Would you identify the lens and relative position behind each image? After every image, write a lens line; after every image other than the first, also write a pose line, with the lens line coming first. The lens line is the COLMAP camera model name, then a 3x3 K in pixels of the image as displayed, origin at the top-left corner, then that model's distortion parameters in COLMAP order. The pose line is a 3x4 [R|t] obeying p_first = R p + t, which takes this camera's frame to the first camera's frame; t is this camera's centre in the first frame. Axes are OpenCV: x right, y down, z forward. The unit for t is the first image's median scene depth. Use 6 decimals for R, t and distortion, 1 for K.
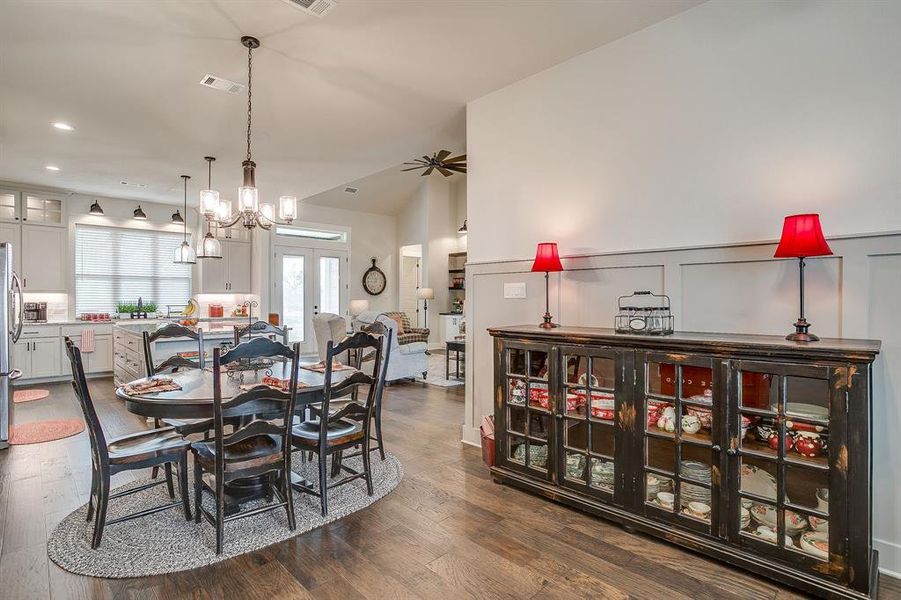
lens RADIAL K [[449.9, 0, 447.5], [0, 449.9, 298.6], [0, 0, 1]] dist [-0.064824, 0.035089]
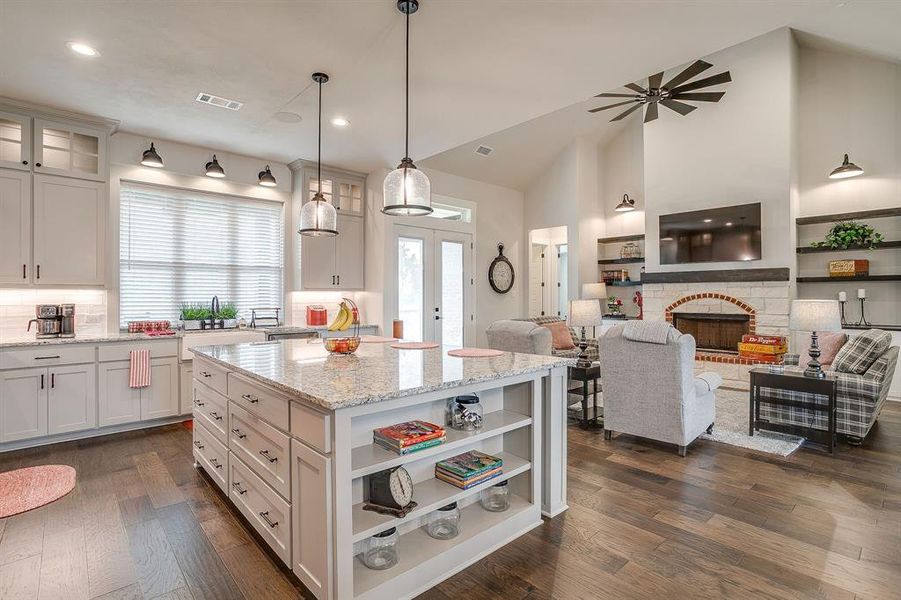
lens RADIAL K [[439.2, 0, 449.0], [0, 439.2, 295.9], [0, 0, 1]] dist [-0.054657, 0.028948]
pose [[0.999234, -0.001172, -0.039120, -0.312778], [0.001045, 0.999994, -0.003263, -0.000964], [0.039124, 0.003219, 0.999229, 0.355298]]
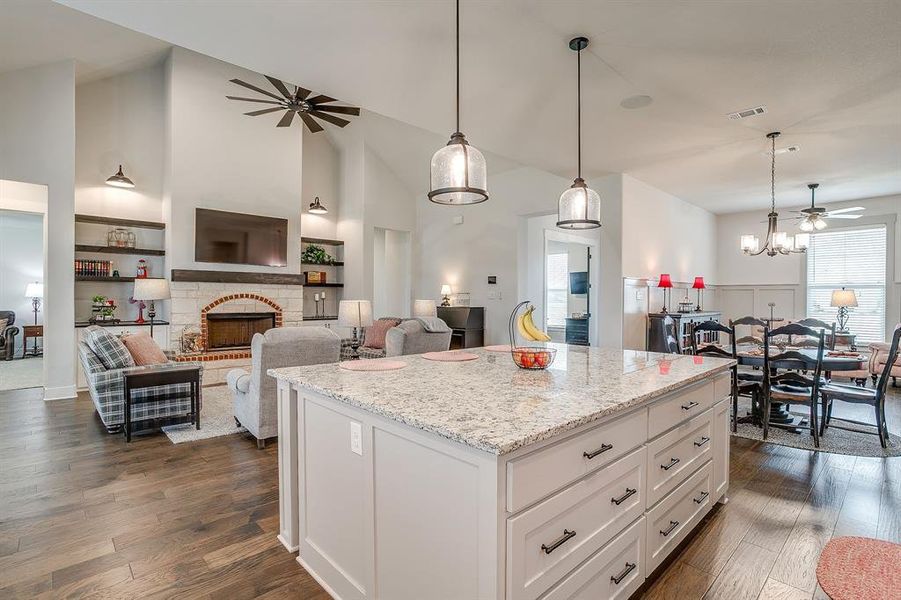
lens RADIAL K [[439.8, 0, 450.5], [0, 439.8, 300.0], [0, 0, 1]] dist [-0.057210, 0.031722]
pose [[0.014855, -0.005116, 0.999877, -0.712137], [-0.004516, 0.999976, 0.005184, -0.001892], [-0.999879, -0.004592, 0.014831, 0.763668]]
